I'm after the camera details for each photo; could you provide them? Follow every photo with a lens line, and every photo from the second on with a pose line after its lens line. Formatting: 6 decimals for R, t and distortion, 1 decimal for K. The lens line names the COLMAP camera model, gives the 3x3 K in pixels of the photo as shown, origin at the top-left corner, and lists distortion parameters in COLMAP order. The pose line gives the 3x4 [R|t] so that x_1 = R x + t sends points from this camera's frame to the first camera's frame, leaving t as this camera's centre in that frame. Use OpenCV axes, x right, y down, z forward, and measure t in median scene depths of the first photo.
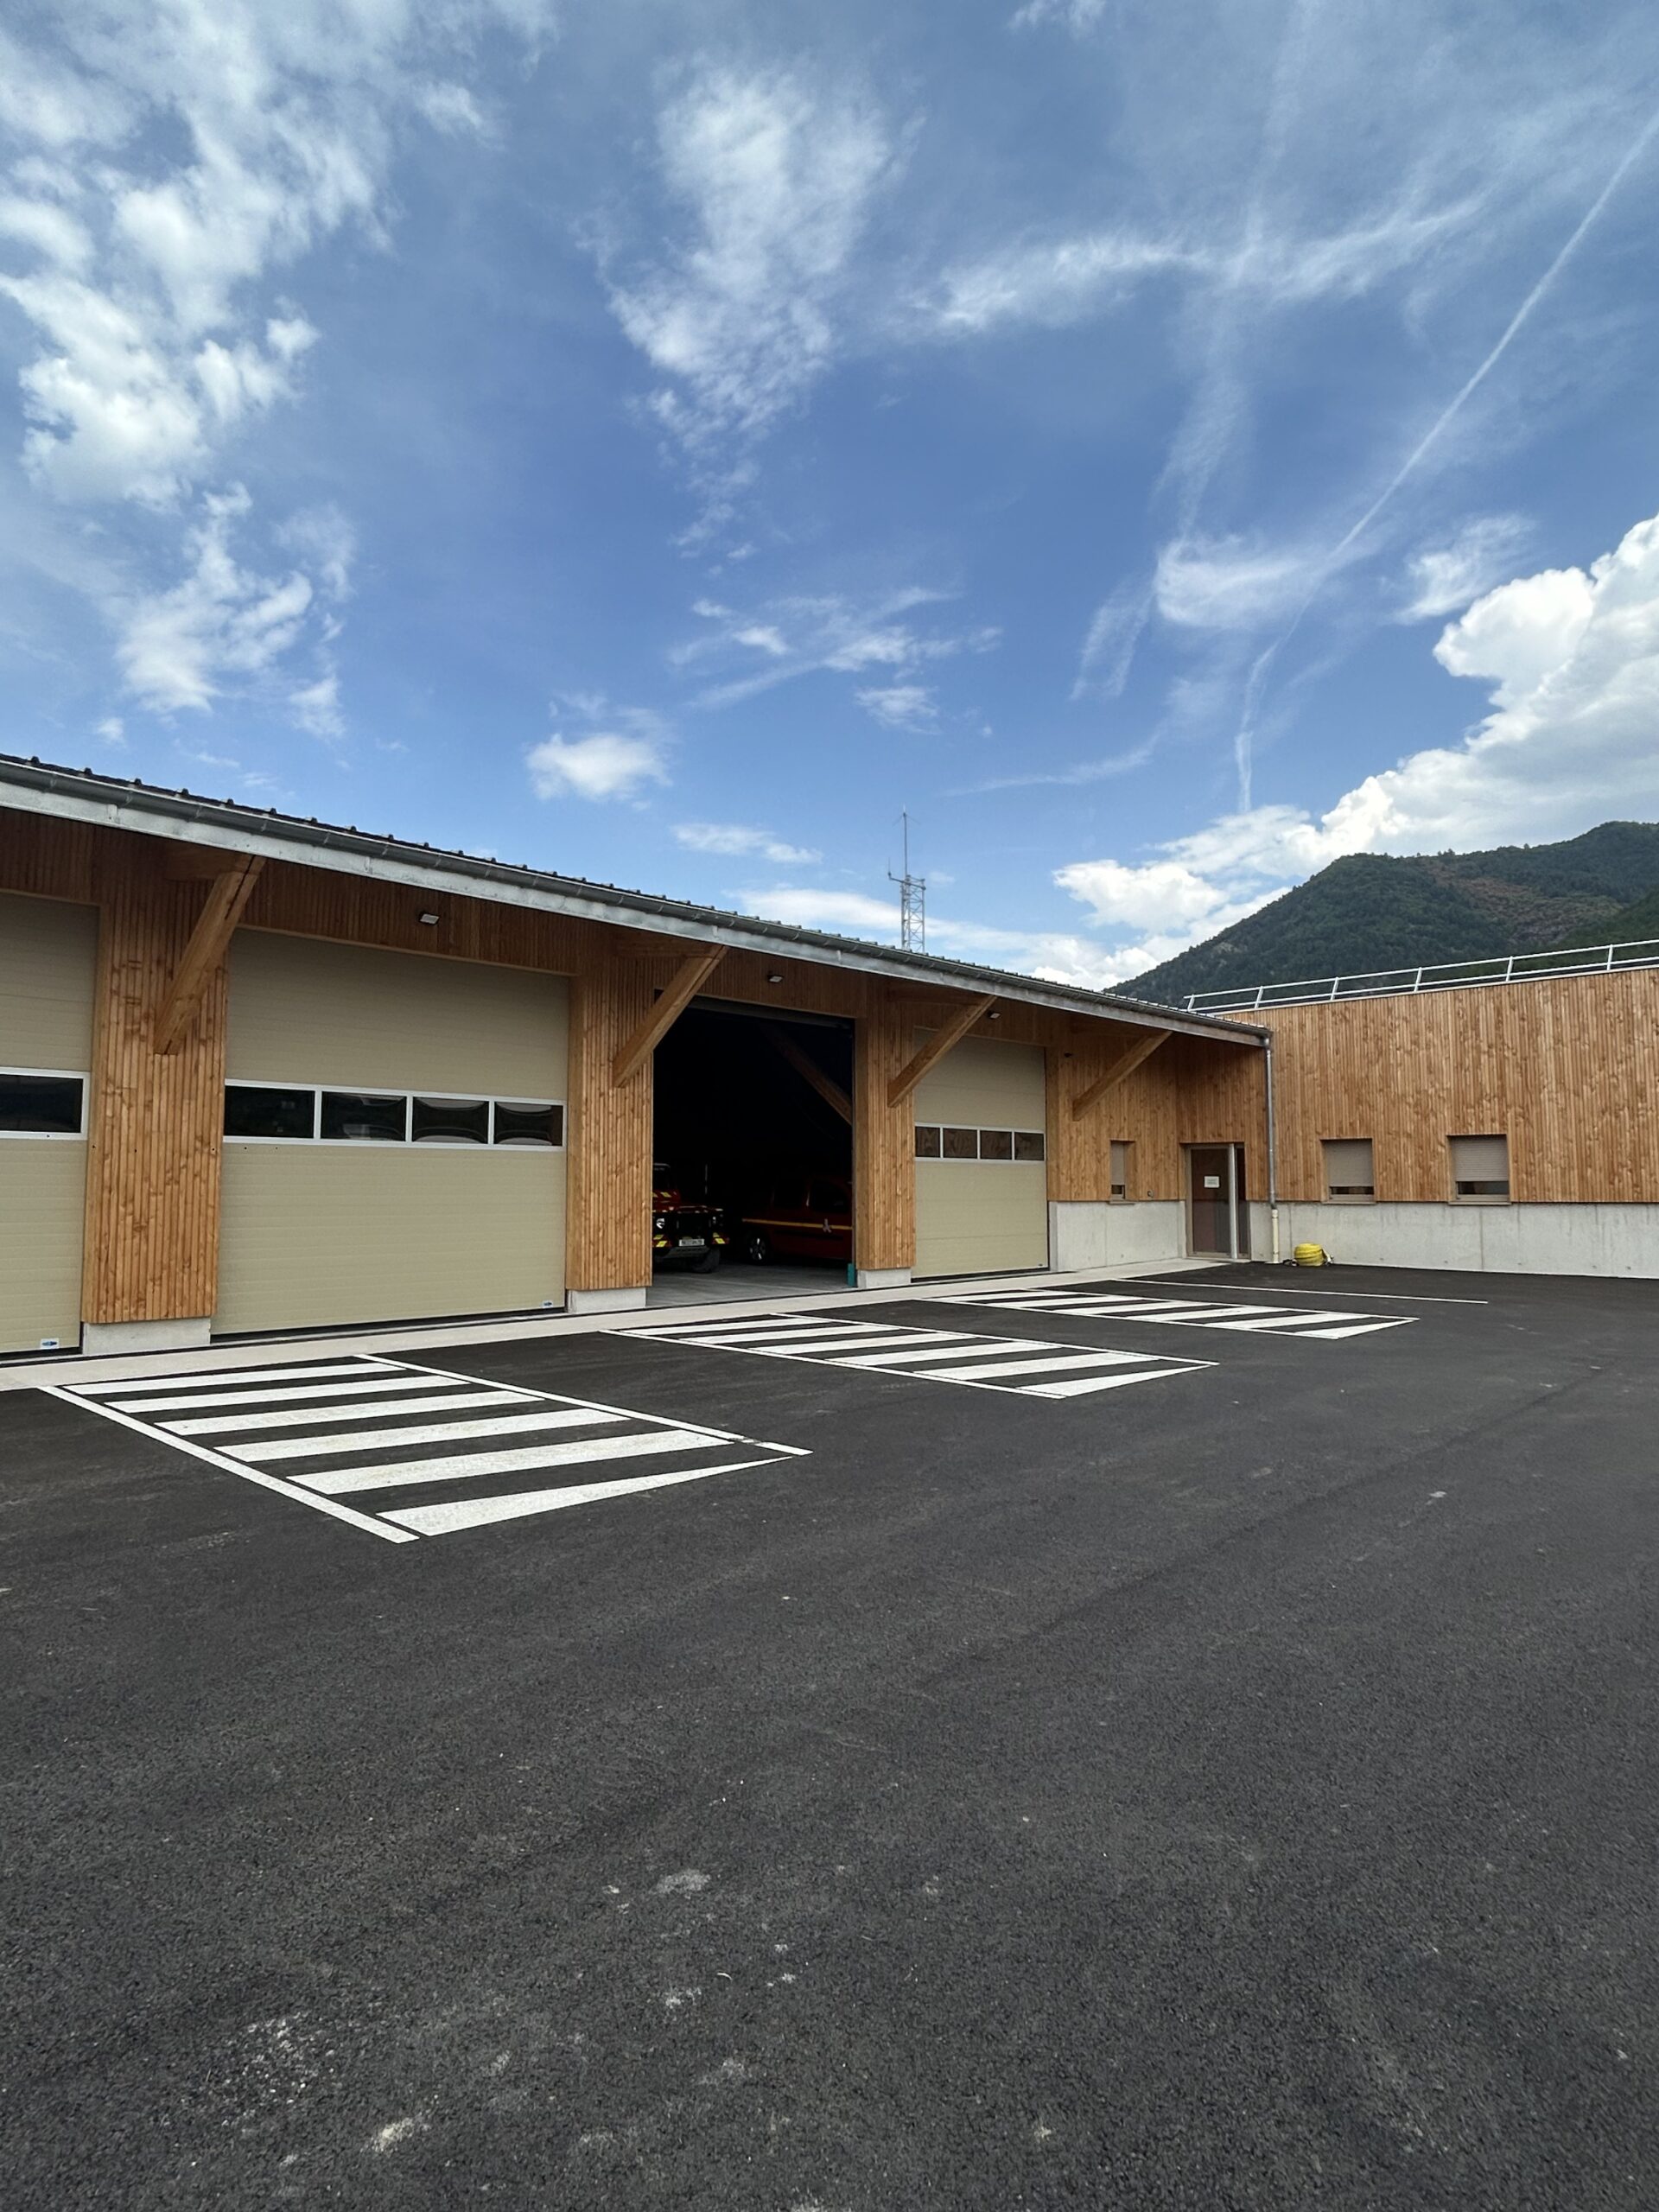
lens RADIAL K [[1218.2, 0, 829.5], [0, 1218.2, 1106.0], [0, 0, 1]] dist [-0.002787, 0.000381]
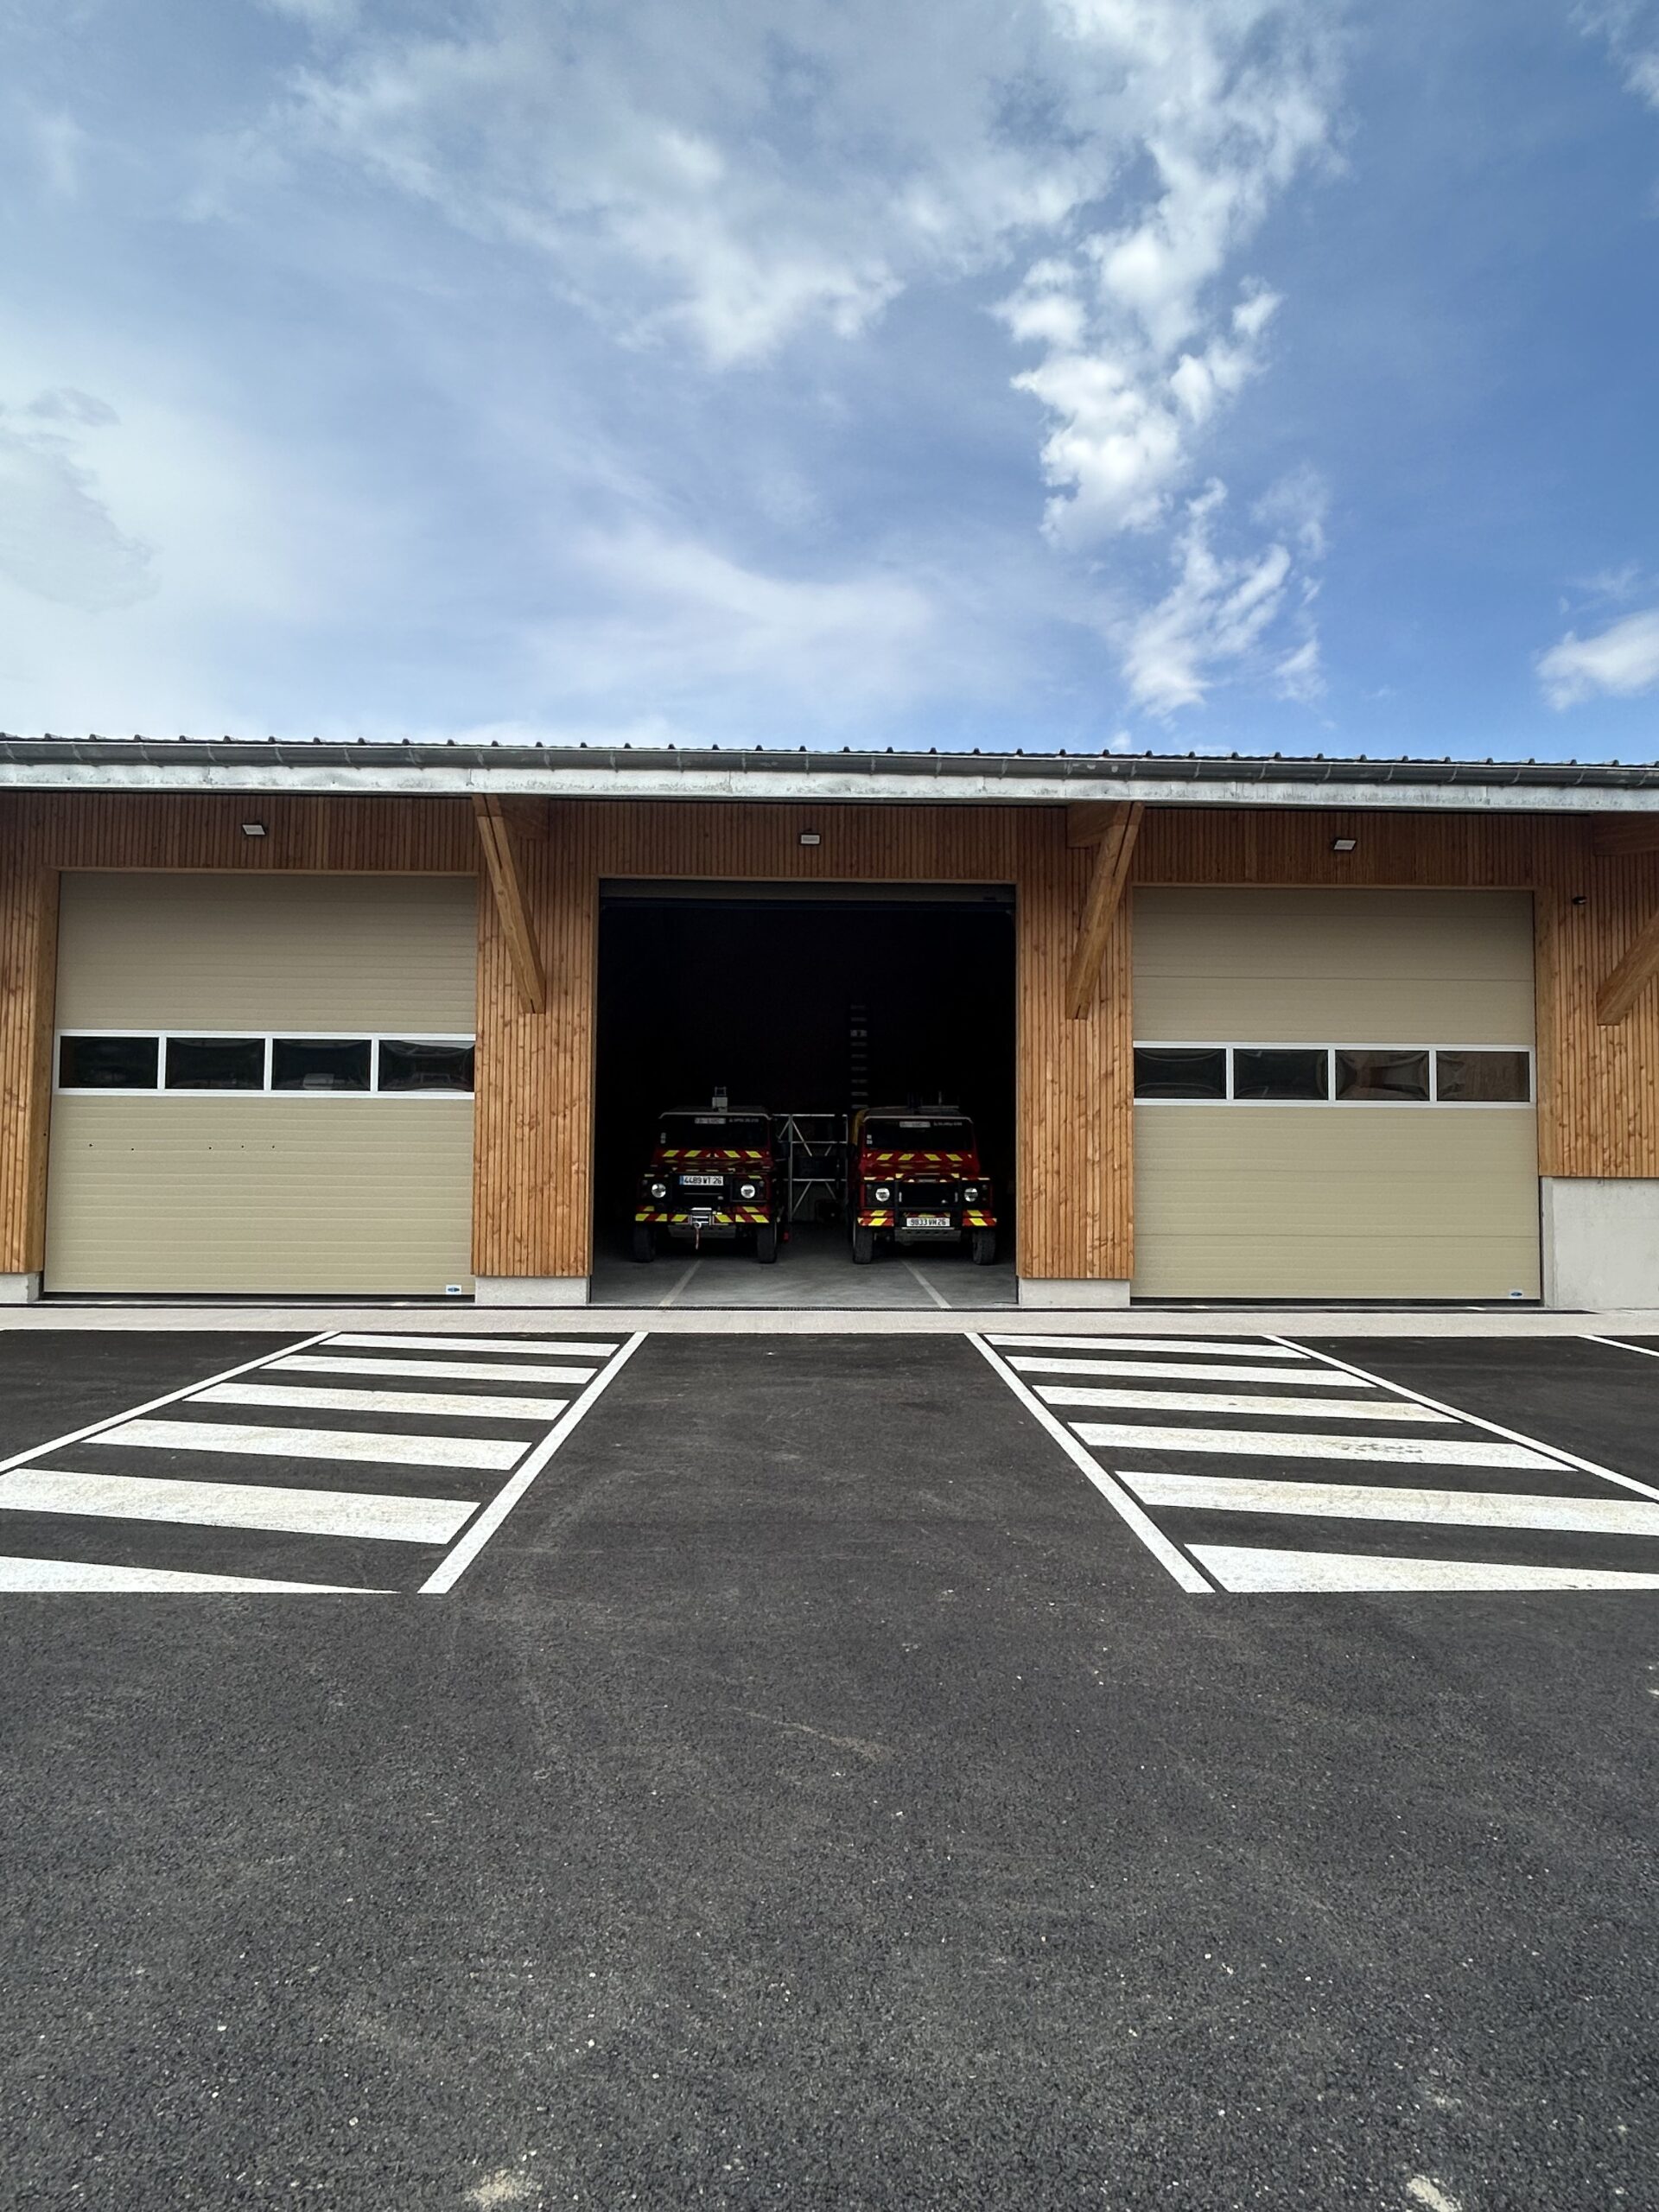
lens RADIAL K [[1218.2, 0, 829.5], [0, 1218.2, 1106.0], [0, 0, 1]] dist [-0.002787, 0.000381]
pose [[0.716985, -0.018495, -0.696843, 0.392858], [0.040053, 0.999089, 0.014694, 0.031537], [0.695937, -0.038446, 0.717073, 0.472549]]
